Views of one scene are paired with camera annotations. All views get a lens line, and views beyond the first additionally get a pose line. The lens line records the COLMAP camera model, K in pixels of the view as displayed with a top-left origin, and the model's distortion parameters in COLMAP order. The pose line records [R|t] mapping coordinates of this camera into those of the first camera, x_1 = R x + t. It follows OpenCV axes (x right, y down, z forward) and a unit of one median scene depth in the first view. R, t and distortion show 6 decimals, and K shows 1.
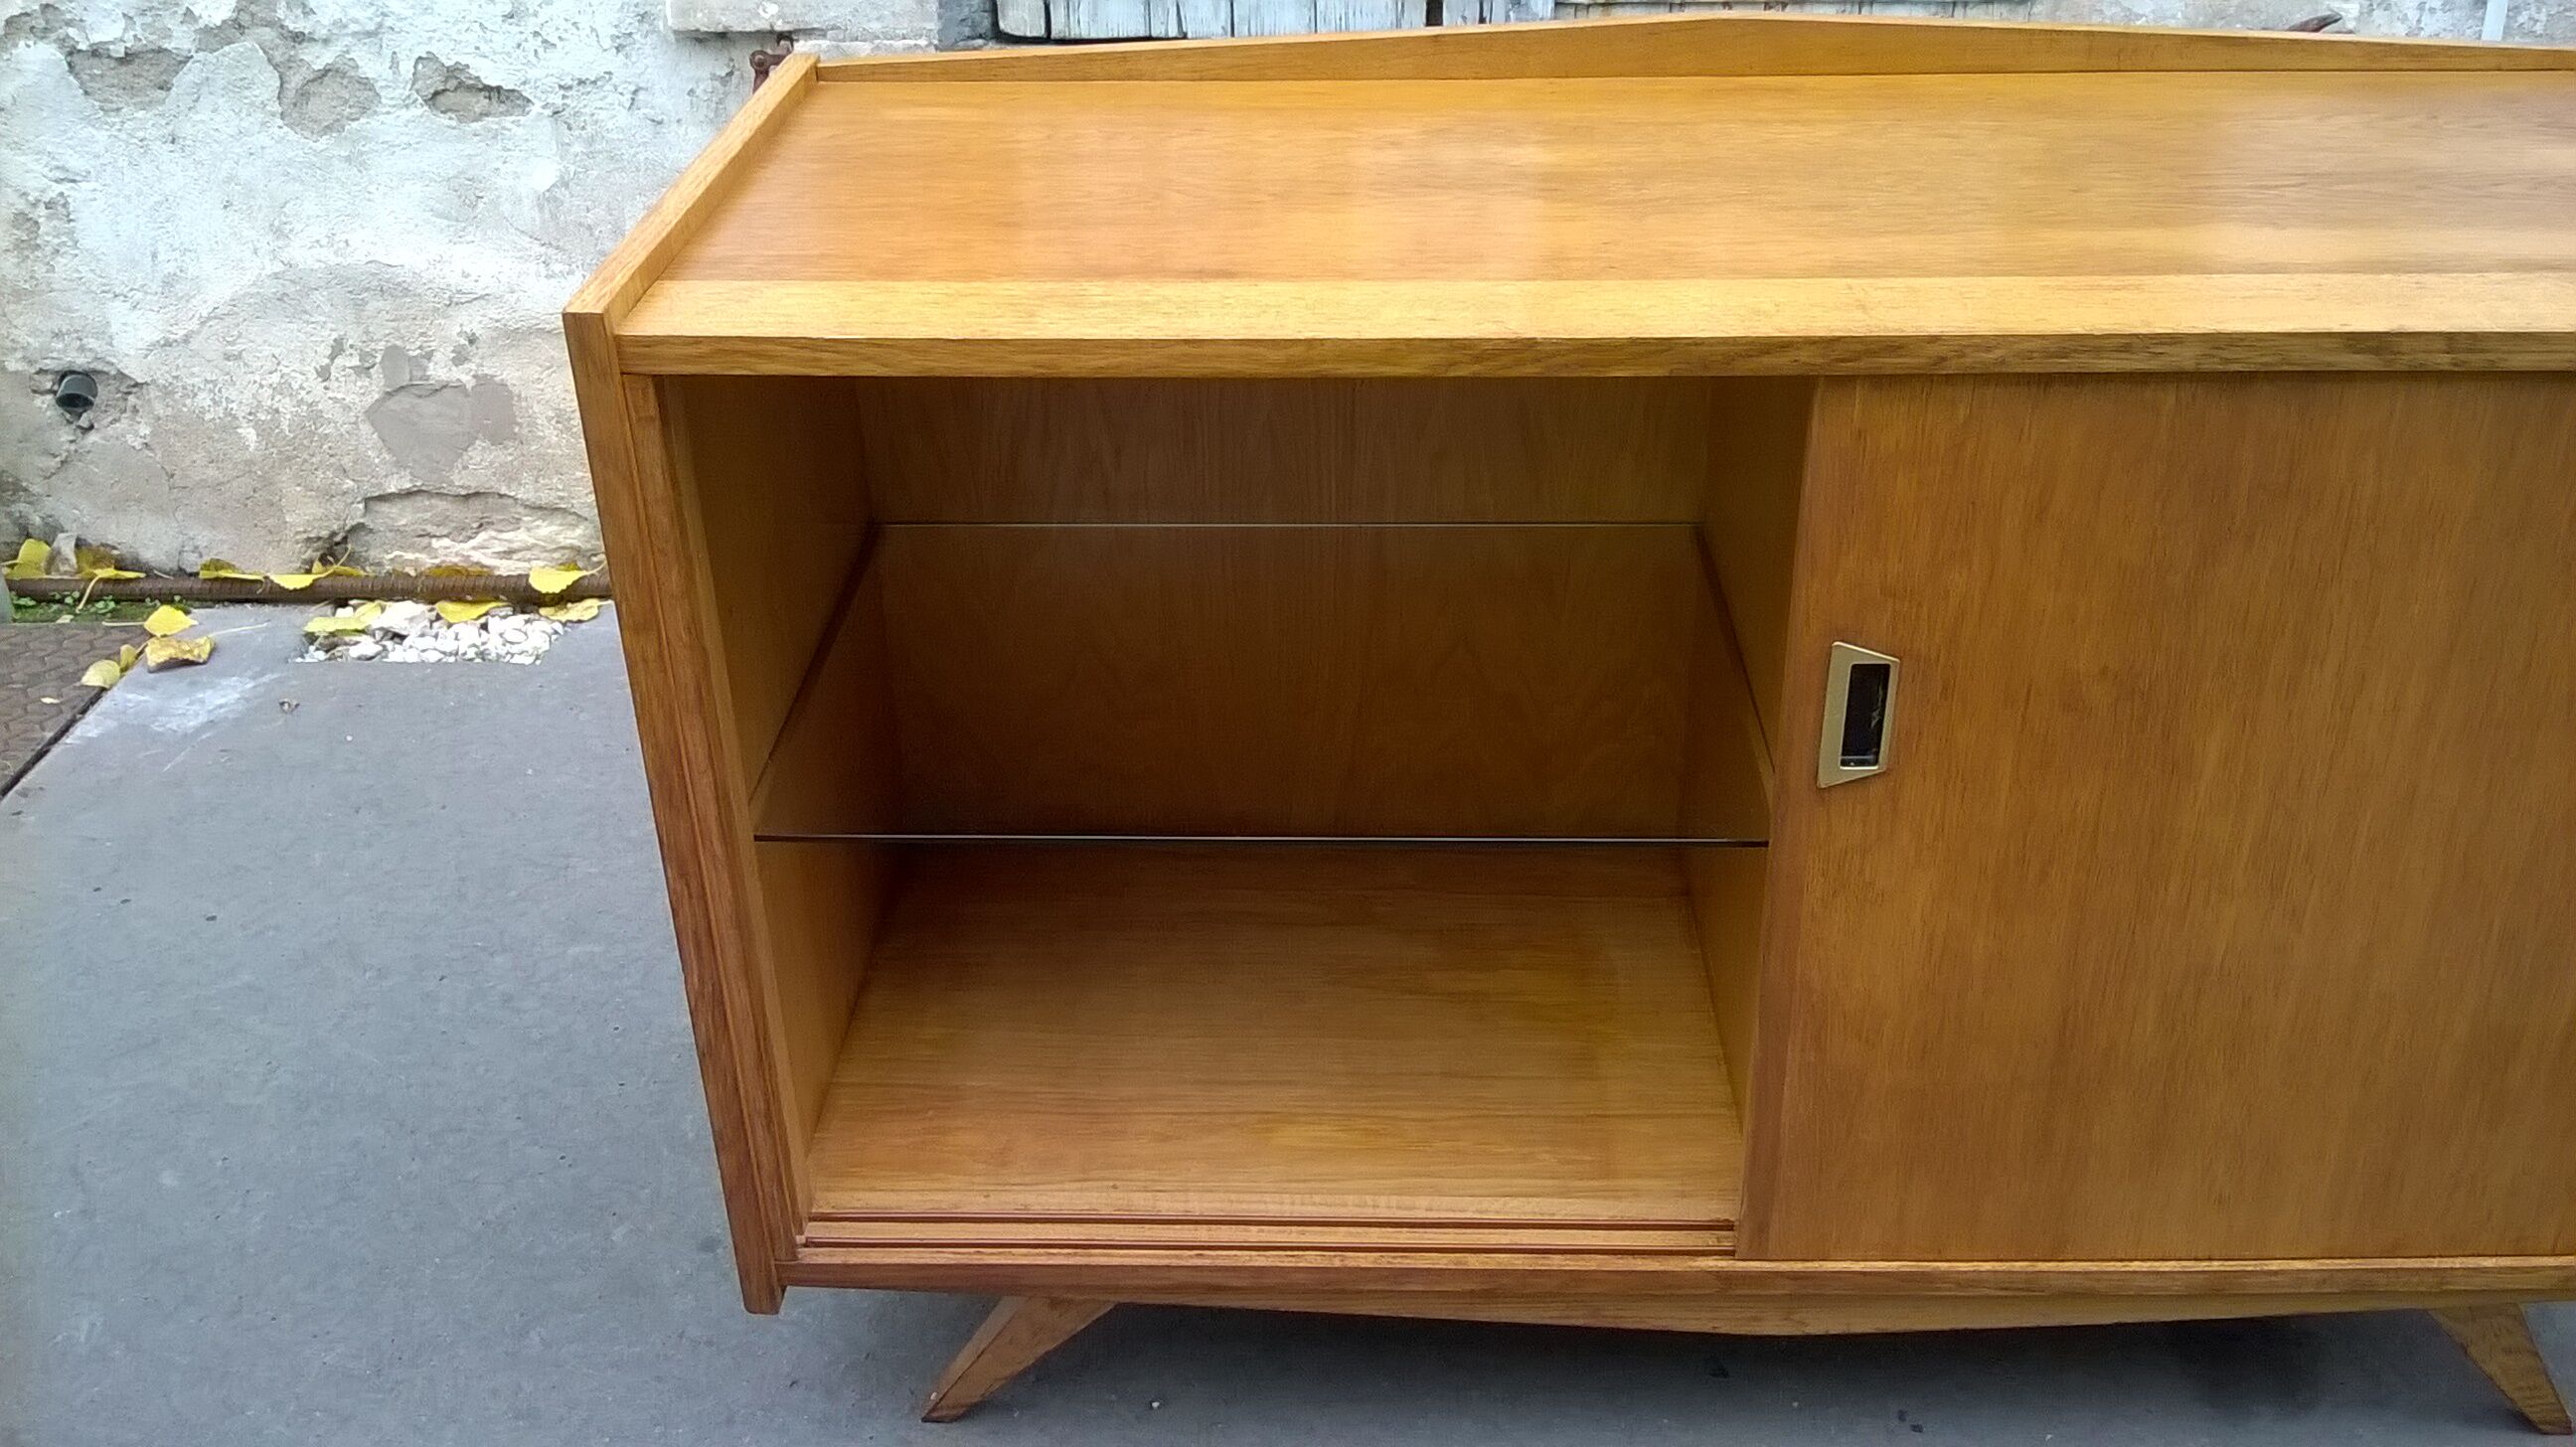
lens RADIAL K [[2299.2, 0, 1288.0], [0, 2299.2, 723.5], [0, 0, 1]] dist [0.022112, -0.140983]
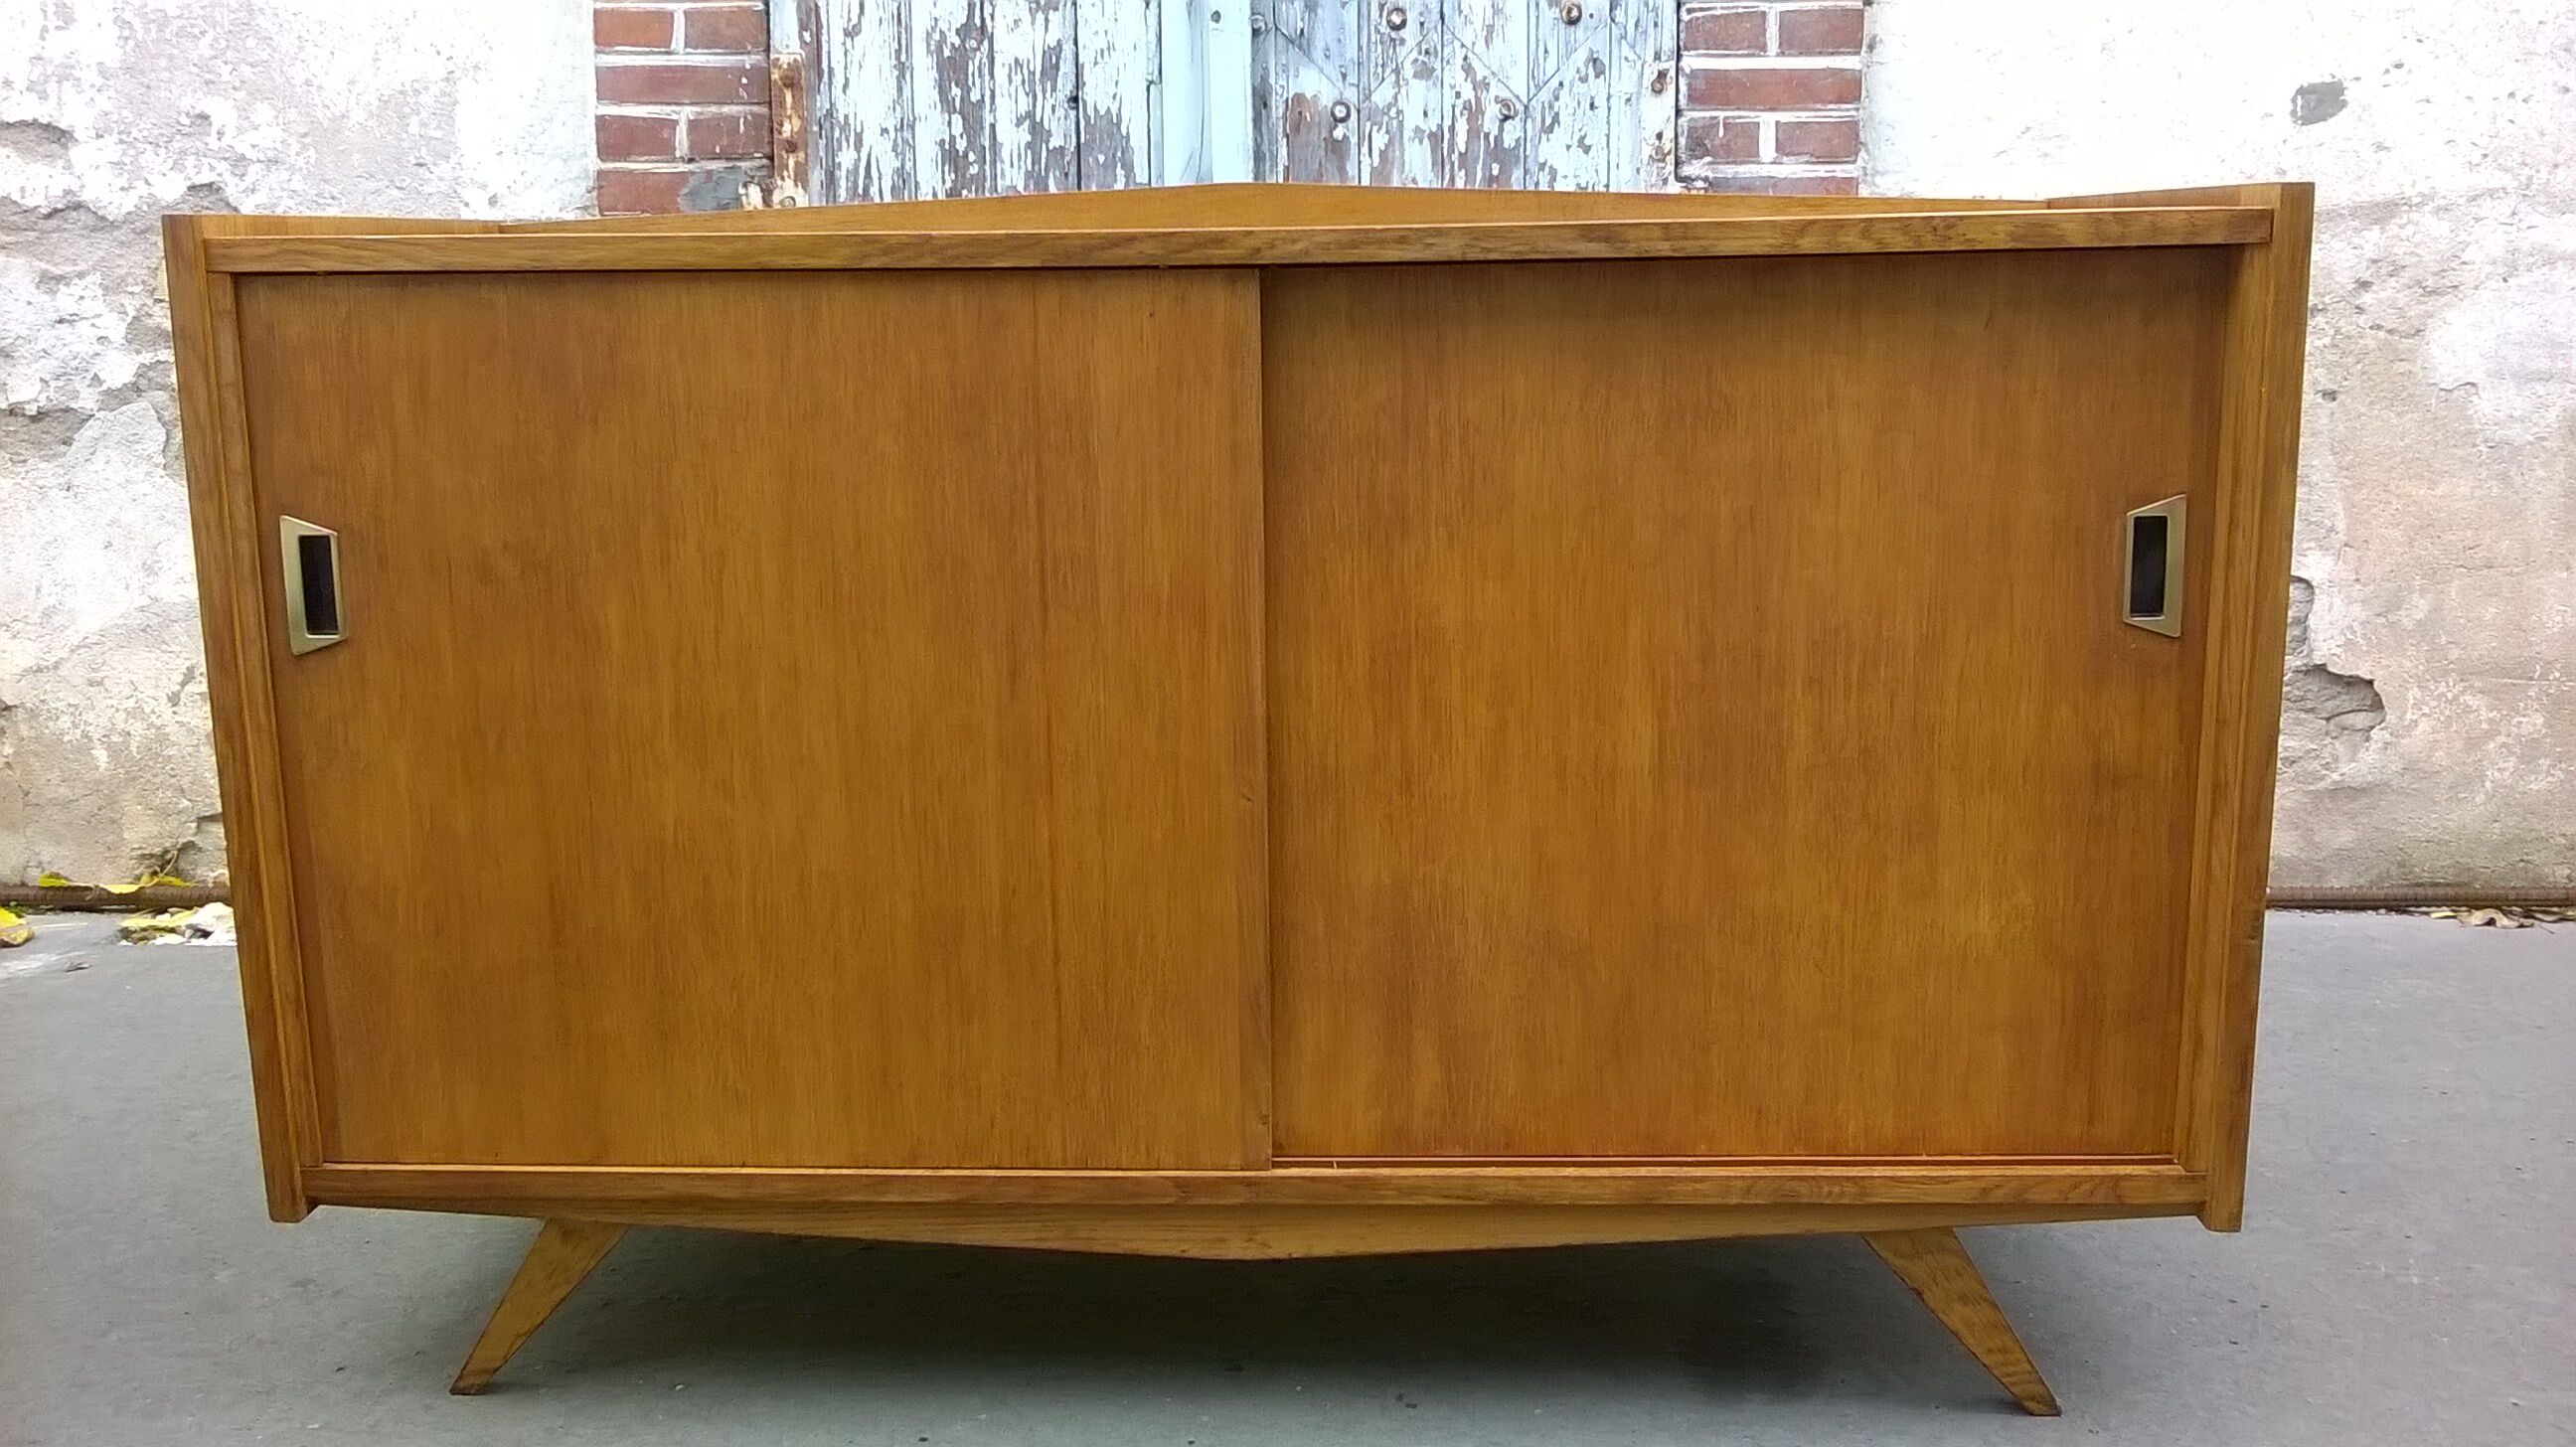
lens RADIAL K [[2276.6, 0, 1300.0], [0, 2276.6, 720.6], [0, 0, 1]] dist [0.032868, -0.156447]
pose [[0.999927, 0.007590, -0.009417, 0.140666], [-0.010139, 0.950520, -0.310499, 0.202674], [0.006594, 0.310572, 0.950527, -0.037679]]
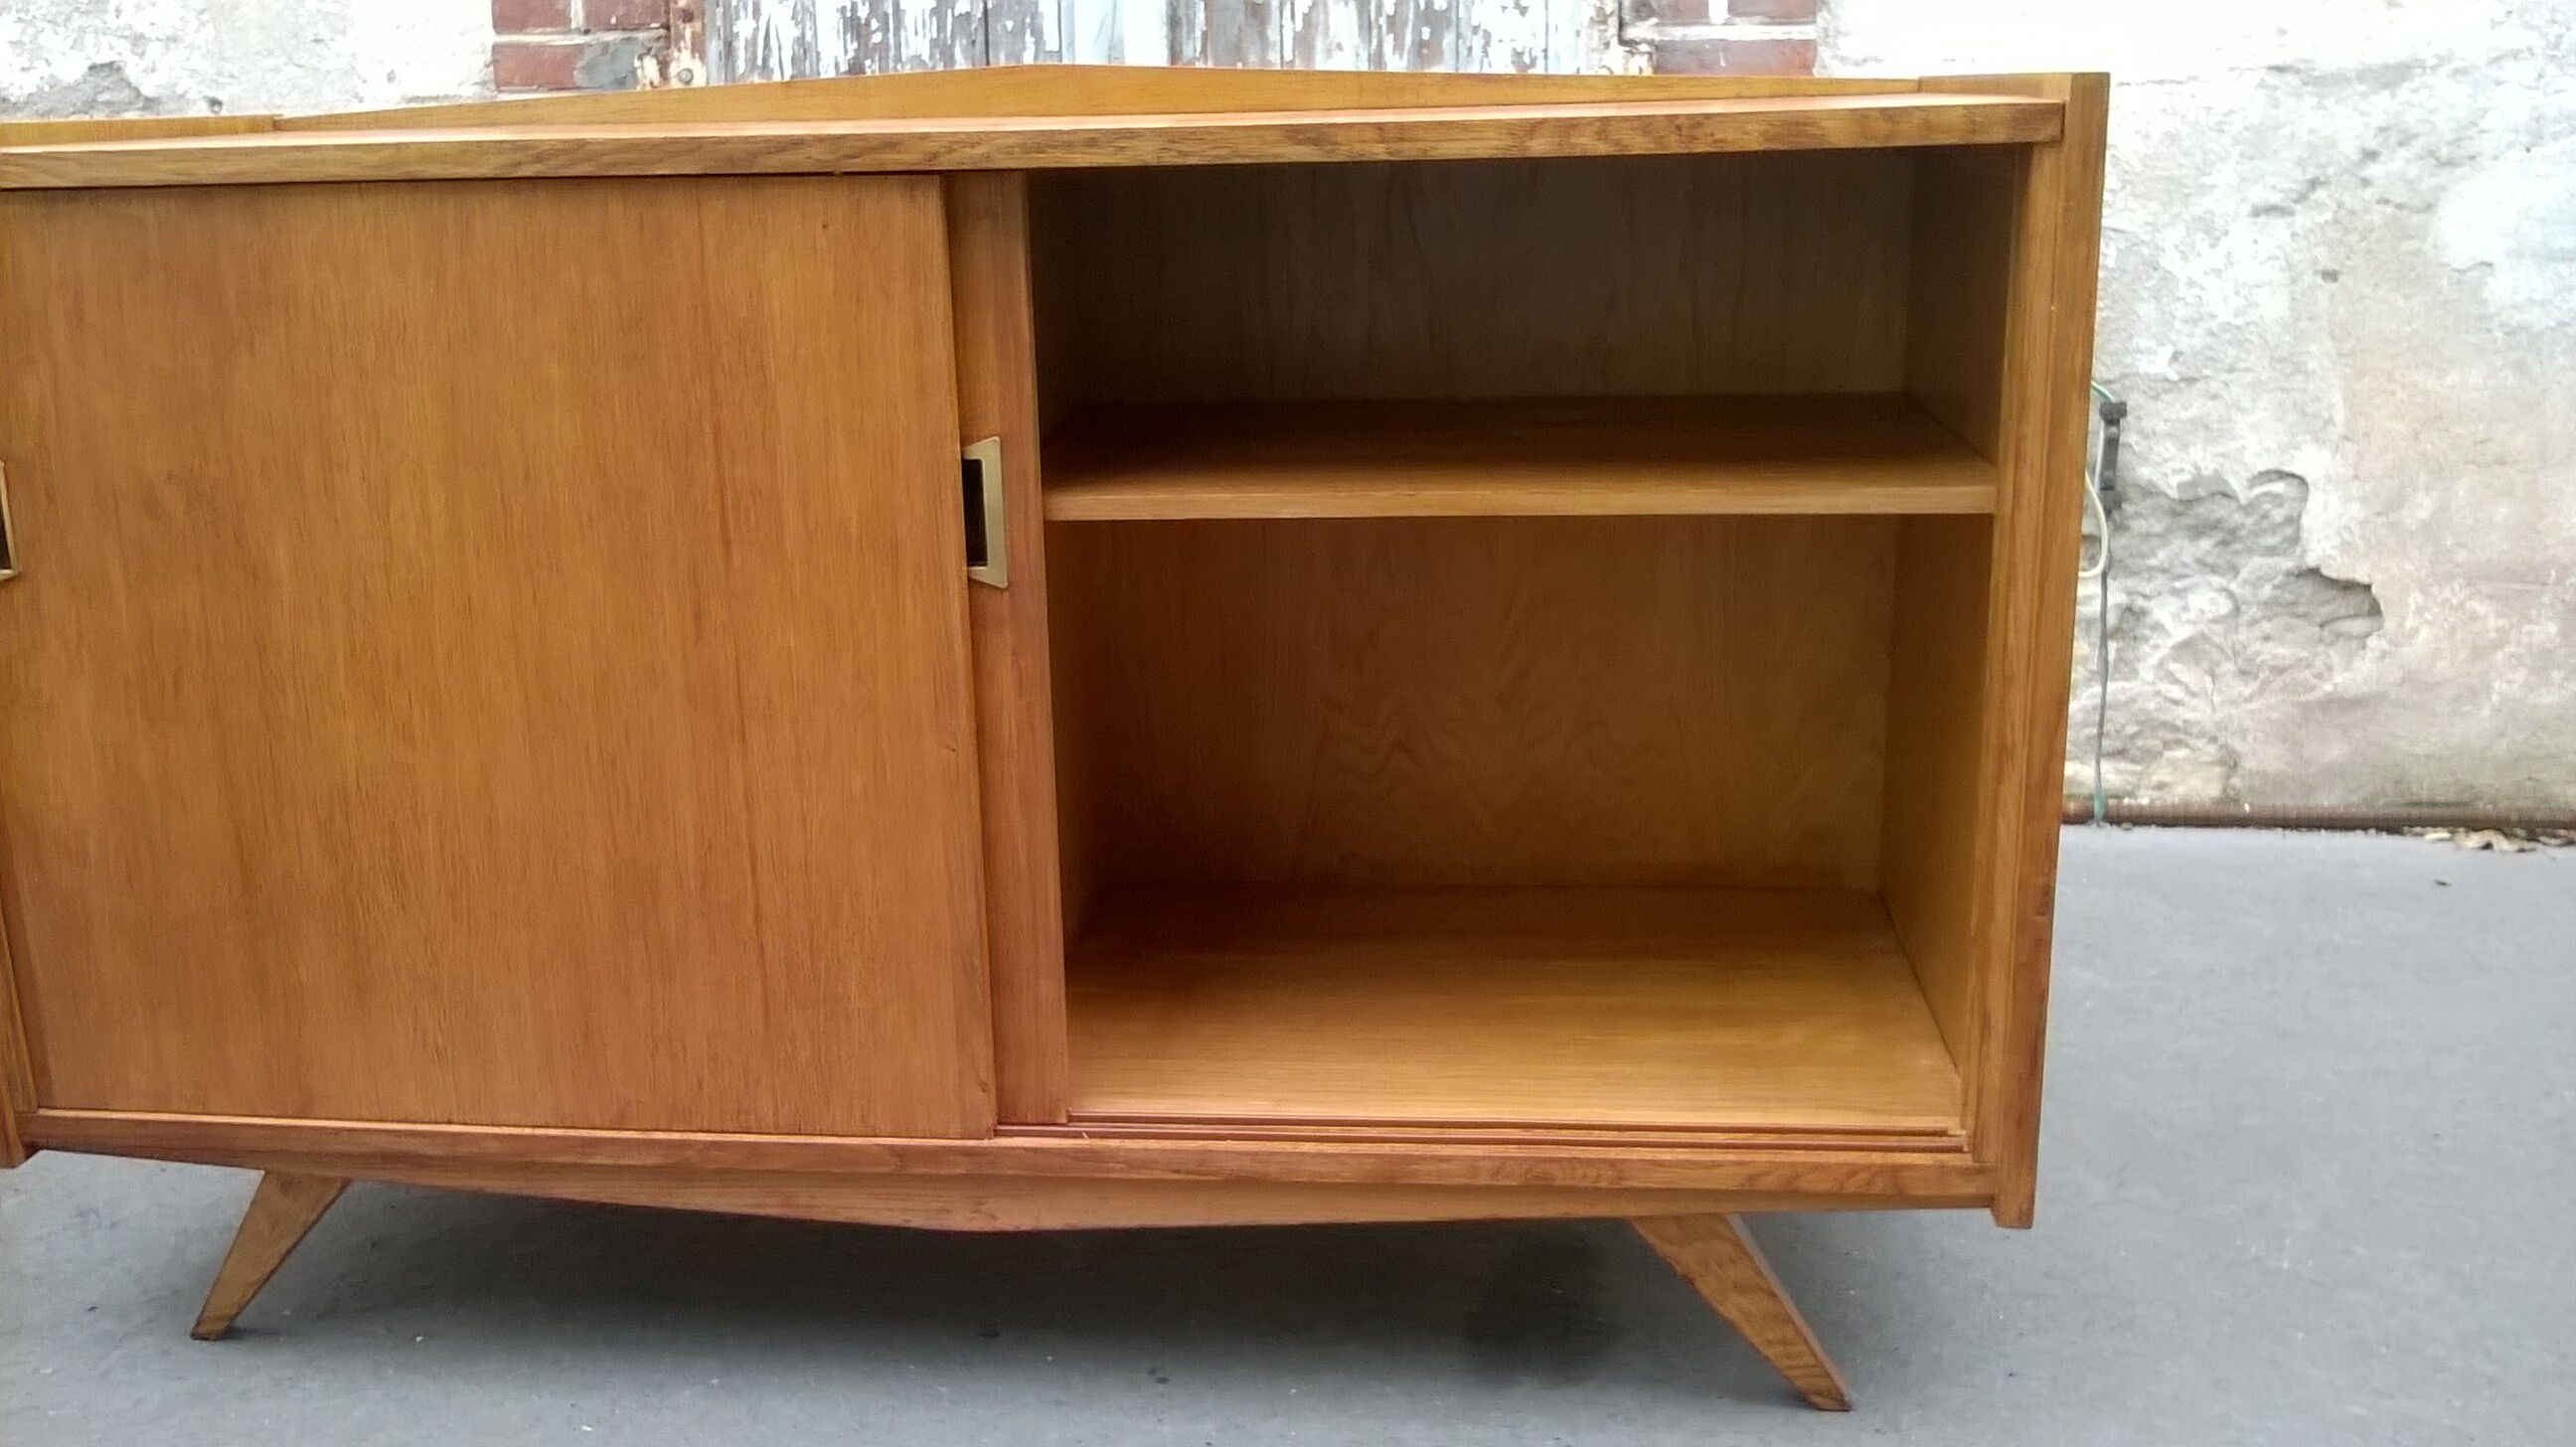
lens RADIAL K [[2299.2, 0, 1288.0], [0, 2299.2, 723.5], [0, 0, 1]] dist [0.022112, -0.140983]
pose [[0.997653, 0.016972, -0.066330, 0.235274], [-0.032976, 0.968129, -0.248270, 0.169055], [0.060002, 0.249875, 0.966417, -0.004164]]
